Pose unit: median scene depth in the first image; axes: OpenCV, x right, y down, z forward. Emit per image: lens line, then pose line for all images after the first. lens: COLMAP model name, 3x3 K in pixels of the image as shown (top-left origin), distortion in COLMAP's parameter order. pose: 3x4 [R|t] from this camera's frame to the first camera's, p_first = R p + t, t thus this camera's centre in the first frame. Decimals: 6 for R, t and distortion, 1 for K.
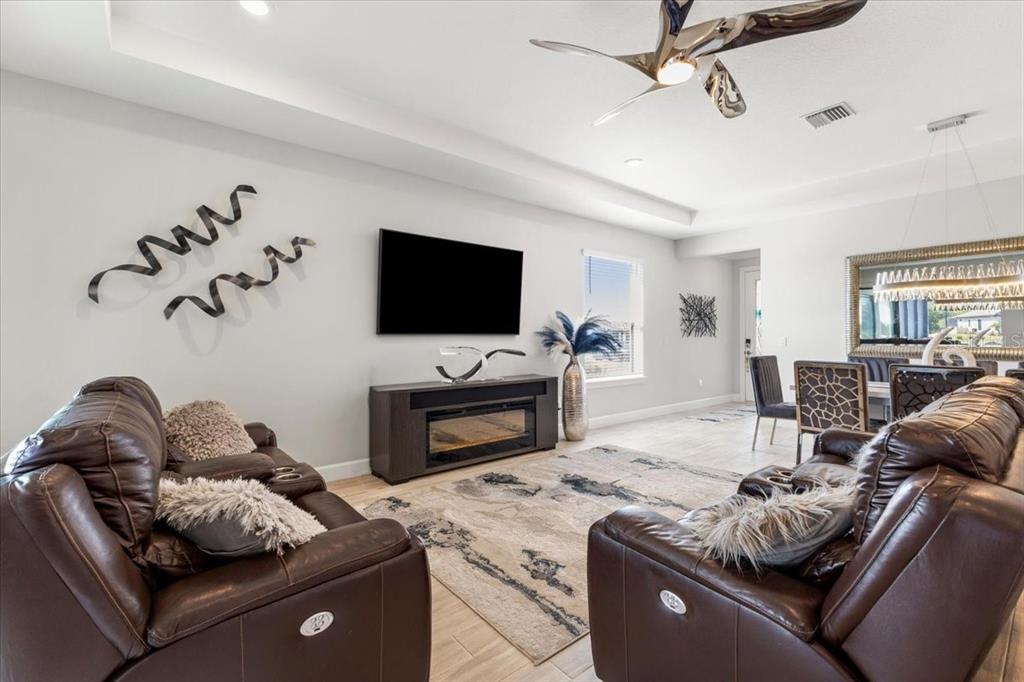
lens RADIAL K [[453.4, 0, 512.0], [0, 453.4, 341.0], [0, 0, 1]] dist [-0.000745, 0.000023]
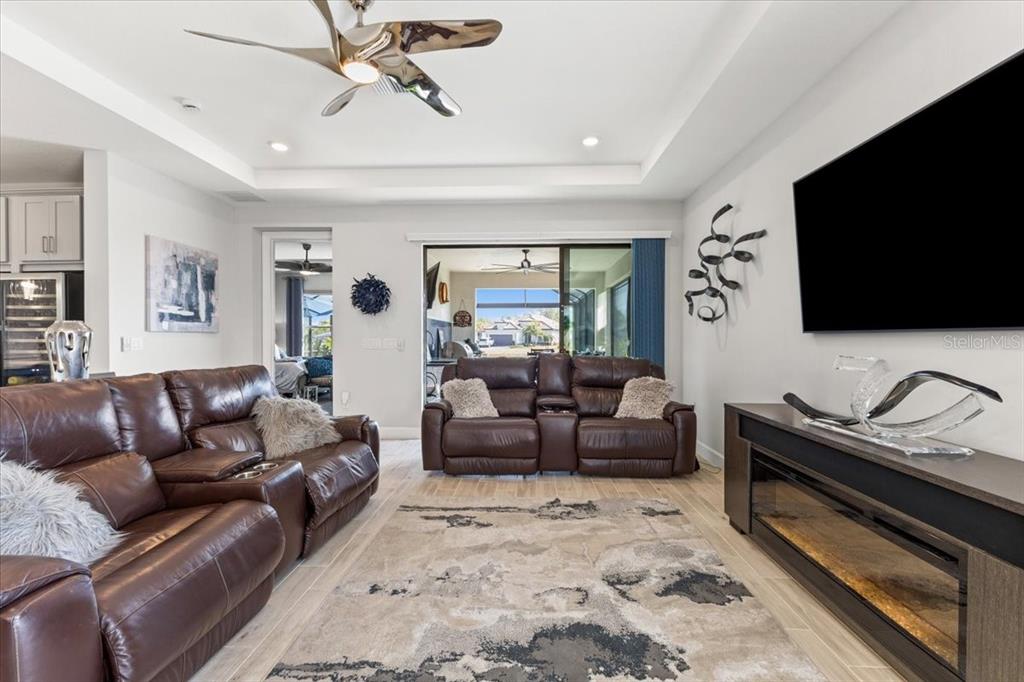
lens RADIAL K [[445.8, 0, 512.0], [0, 445.8, 341.0], [0, 0, 1]] dist [0.001214, 0.000029]
pose [[-0.669773, 0.011375, -0.742479, 0.550585], [-0.003012, 0.999833, 0.018035, -0.013202], [0.742560, 0.014316, -0.669627, 1.200266]]
